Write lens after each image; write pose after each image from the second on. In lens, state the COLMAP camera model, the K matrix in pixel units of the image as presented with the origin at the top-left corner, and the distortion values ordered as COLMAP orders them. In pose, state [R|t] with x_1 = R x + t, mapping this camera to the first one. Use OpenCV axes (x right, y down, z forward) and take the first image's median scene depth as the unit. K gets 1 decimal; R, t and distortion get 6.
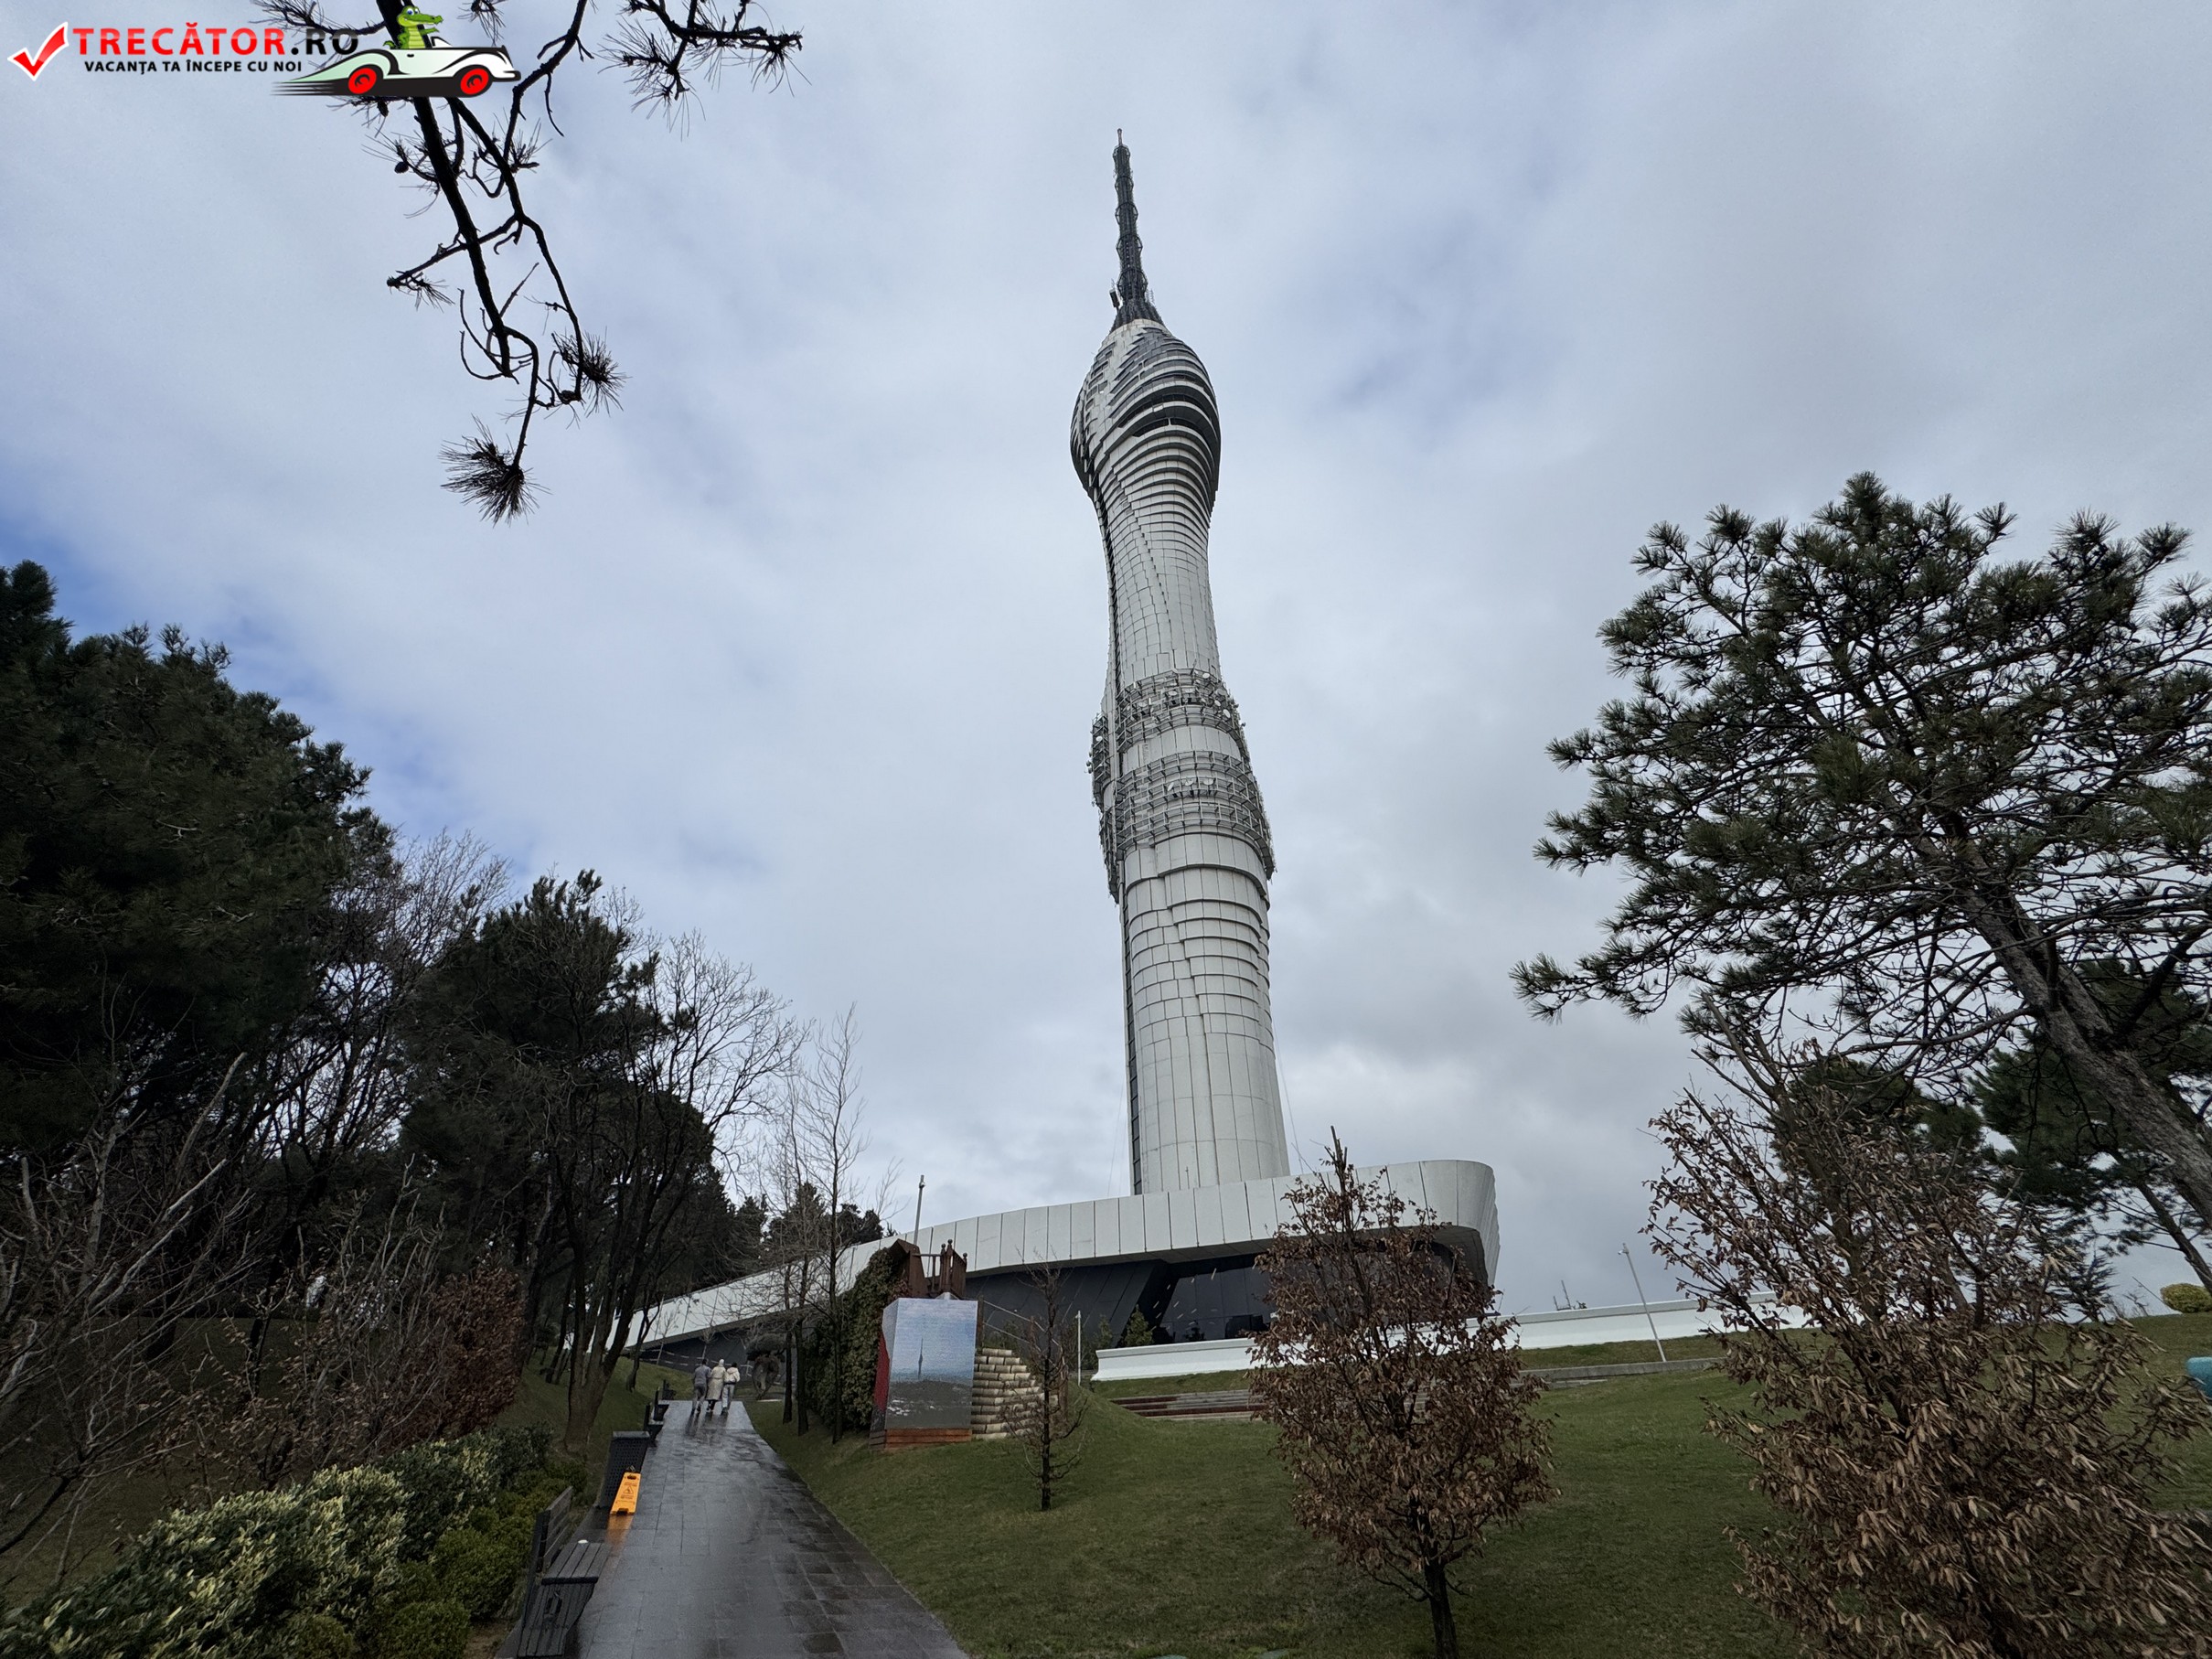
lens RADIAL K [[876.0, 0, 1105.4], [0, 876.0, 821.7], [0, 0, 1]] dist [-0.004371, 0.001688]
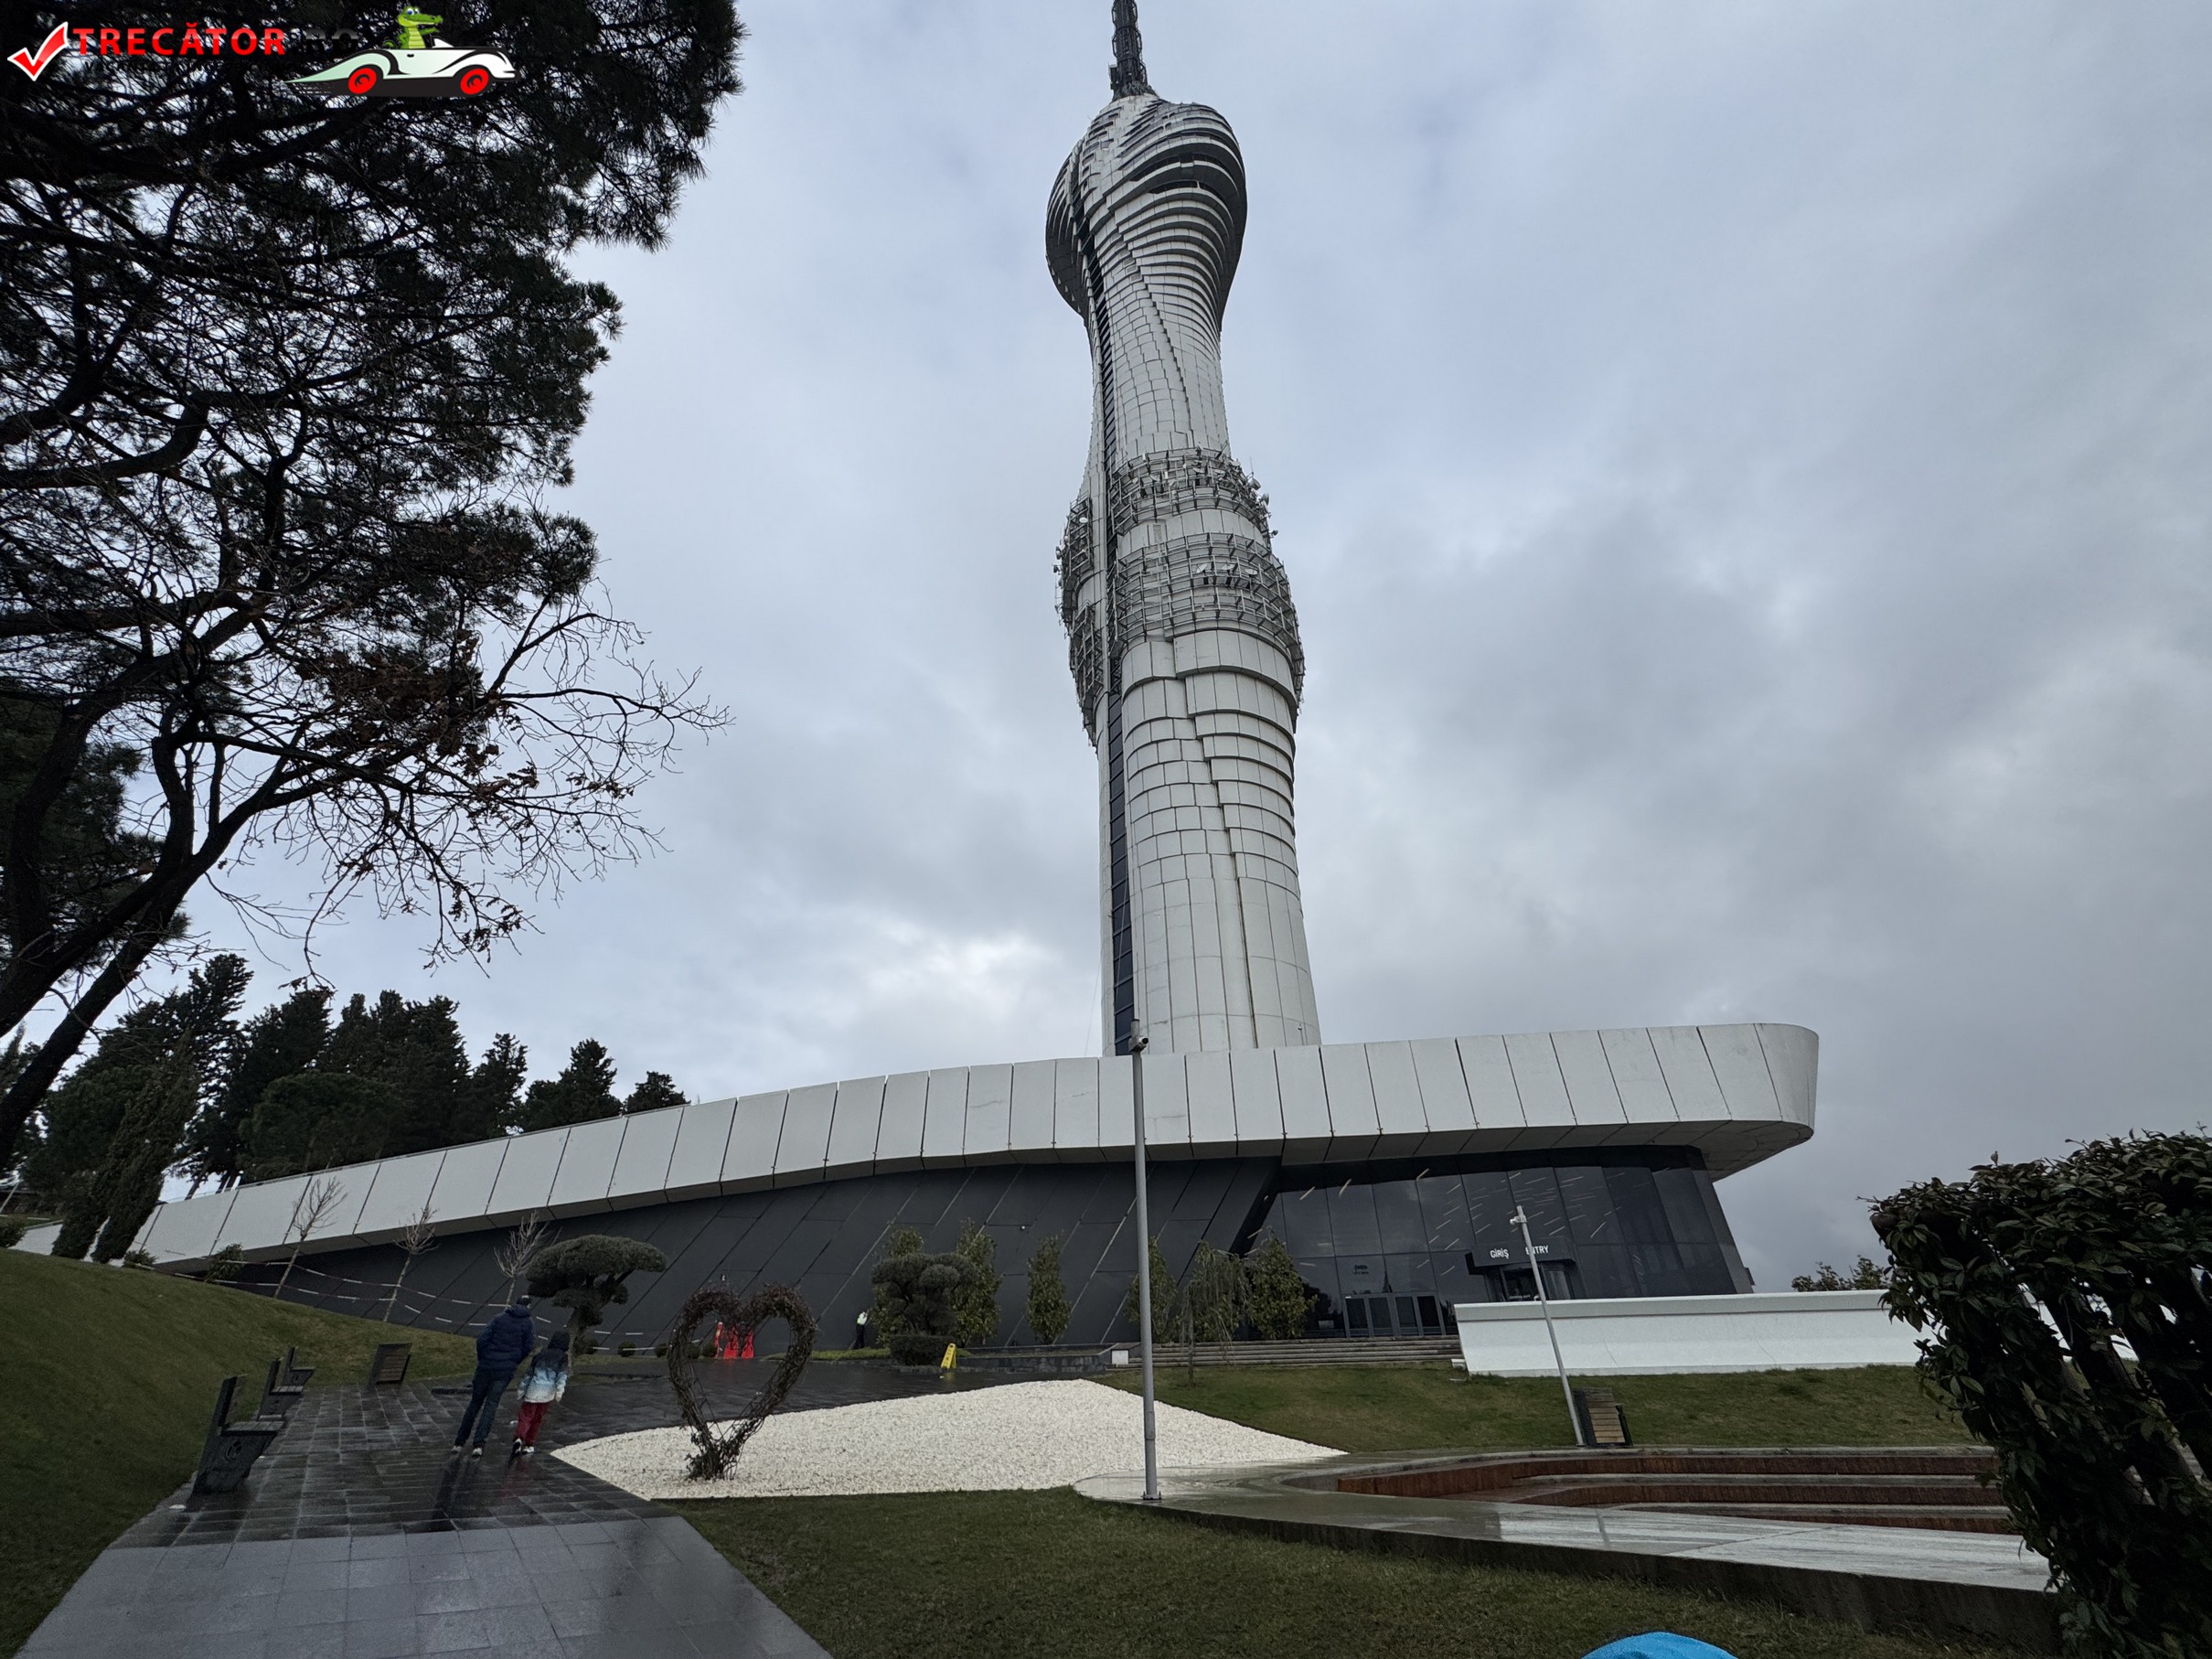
lens RADIAL K [[876.0, 0, 1103.1], [0, 876.0, 823.0], [0, 0, 1]] dist [-0.004371, 0.001688]
pose [[0.964952, 0.152976, 0.213229, -0.132742], [-0.161930, 0.986484, 0.025073, 0.169046], [-0.206511, -0.058722, 0.976681, 0.273379]]
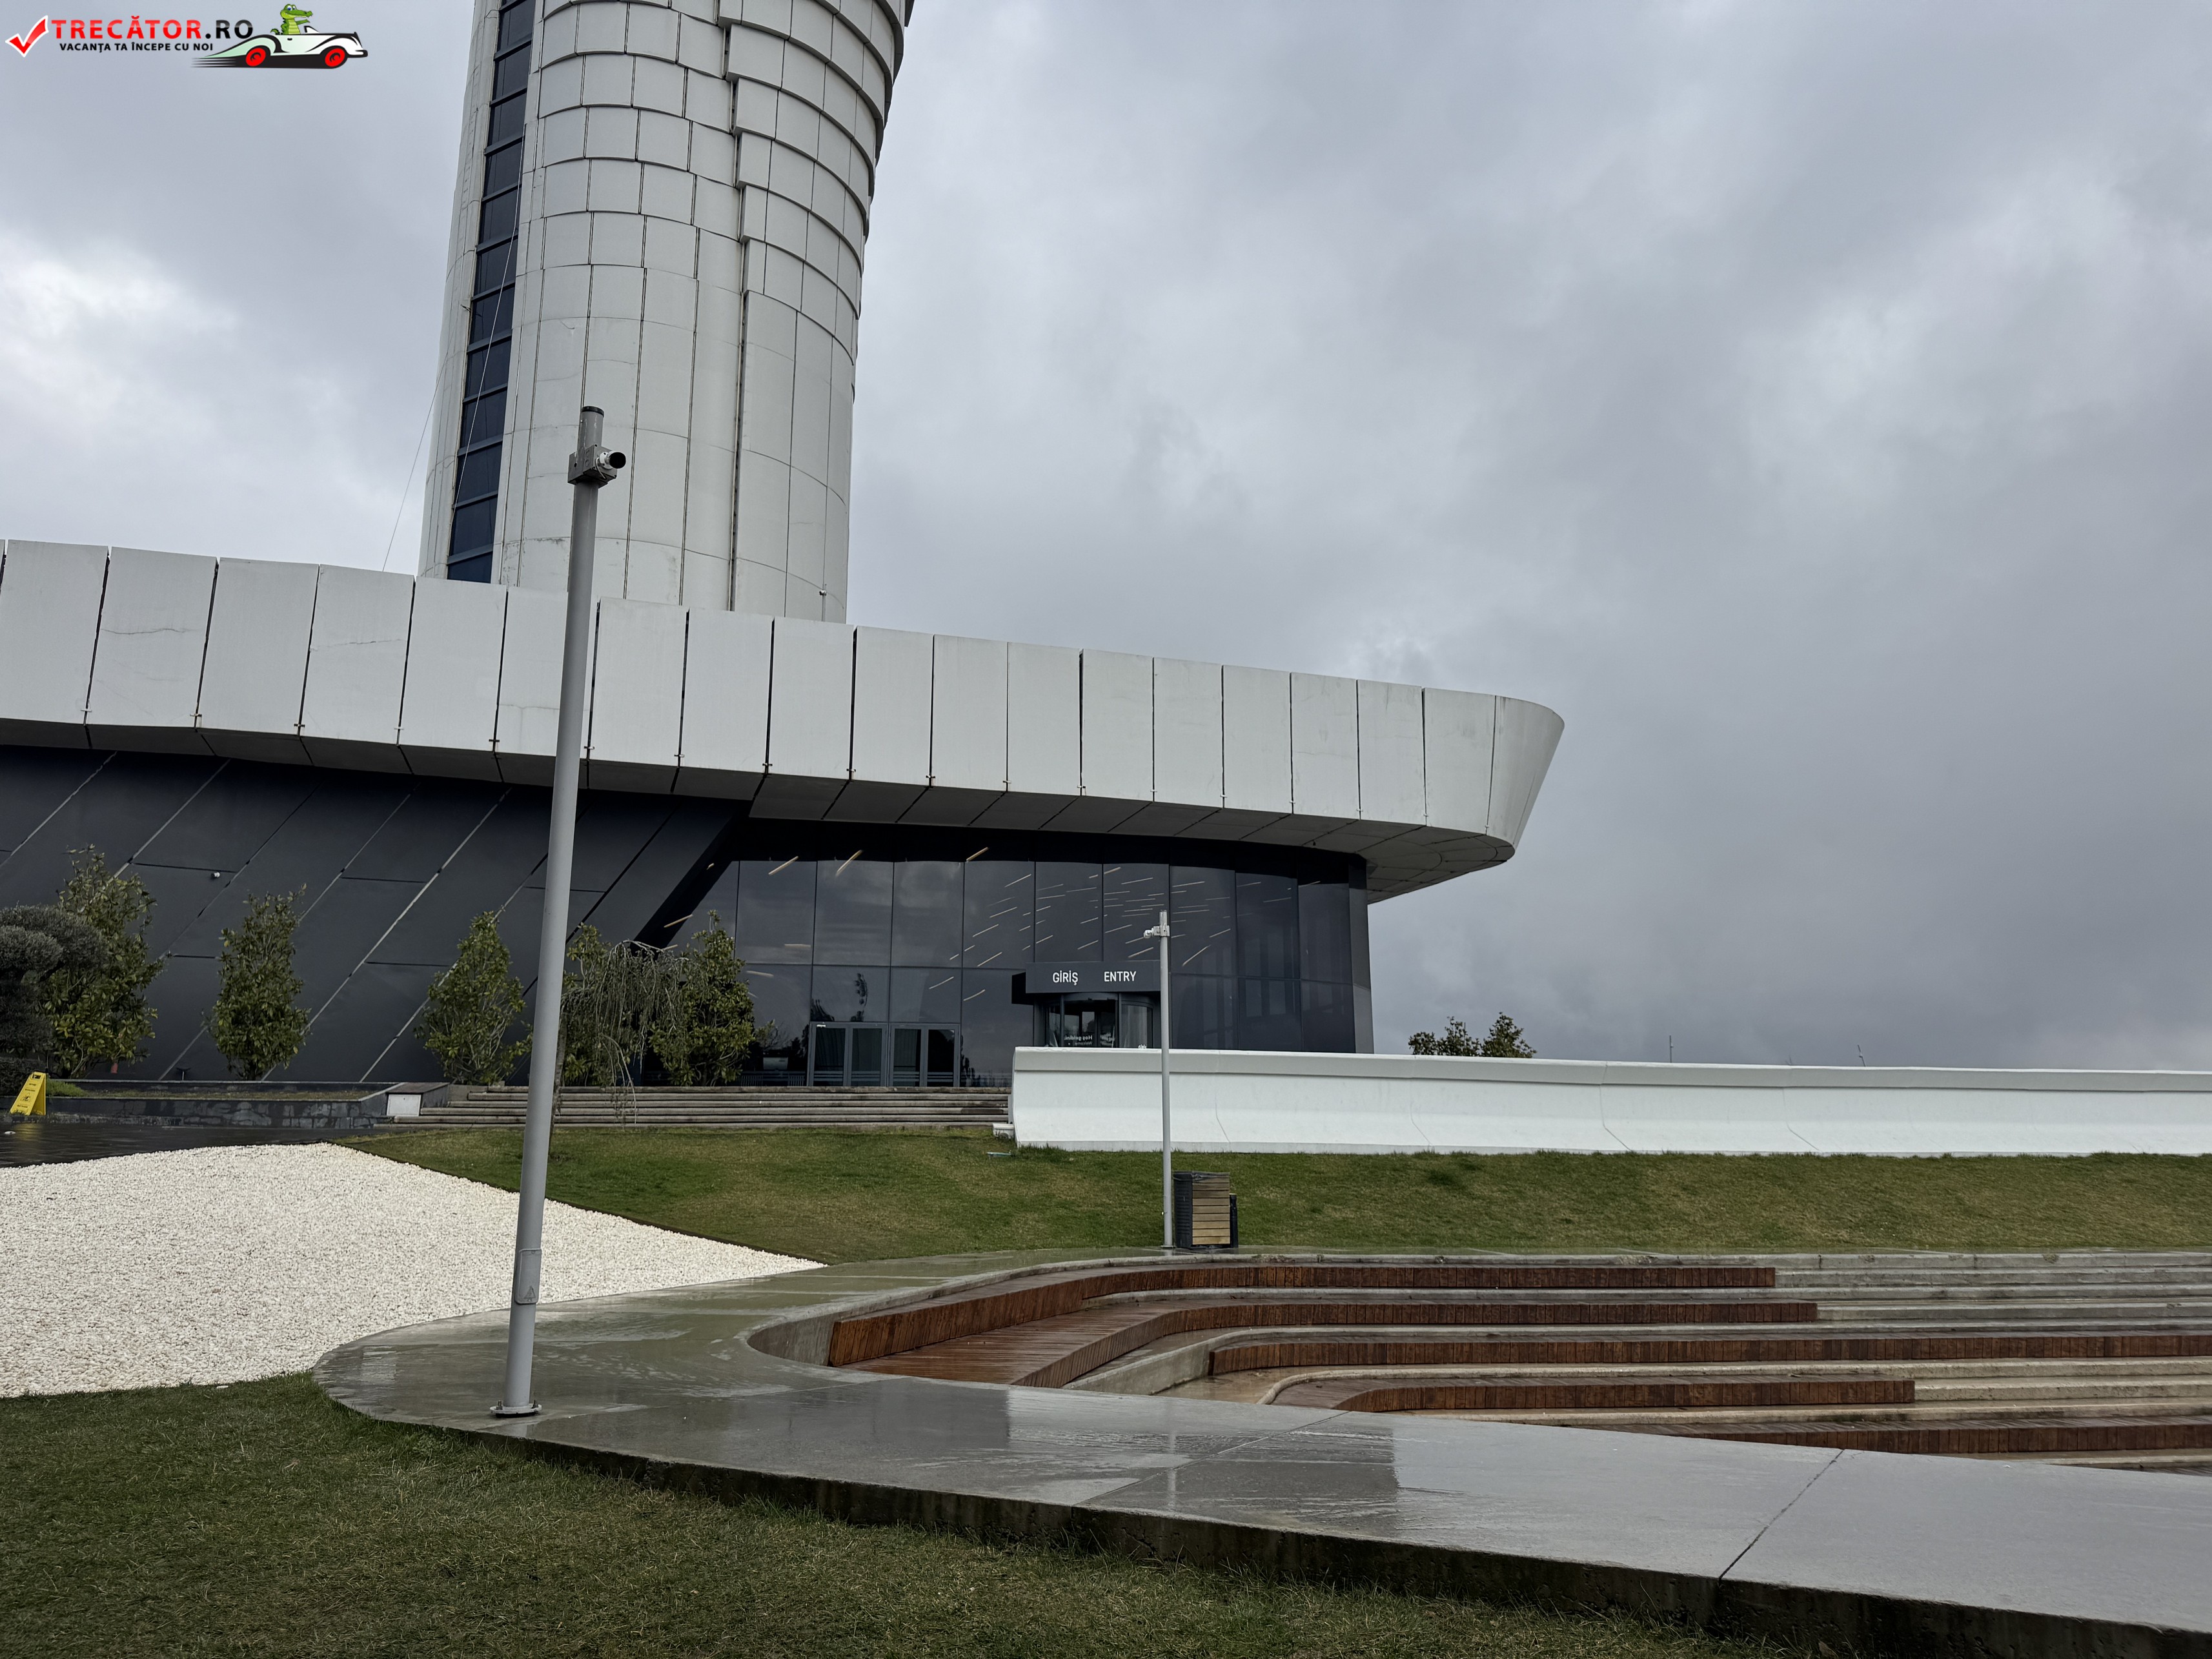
lens RADIAL K [[1543.0, 0, 1093.3], [0, 1543.0, 824.1], [0, 0, 1]] dist [0.086733, -0.096920]
pose [[0.762974, 0.159729, 0.626384, -0.129739], [-0.398532, 0.879159, 0.261250, 0.179324], [-0.508962, -0.448961, 0.734433, 0.291821]]
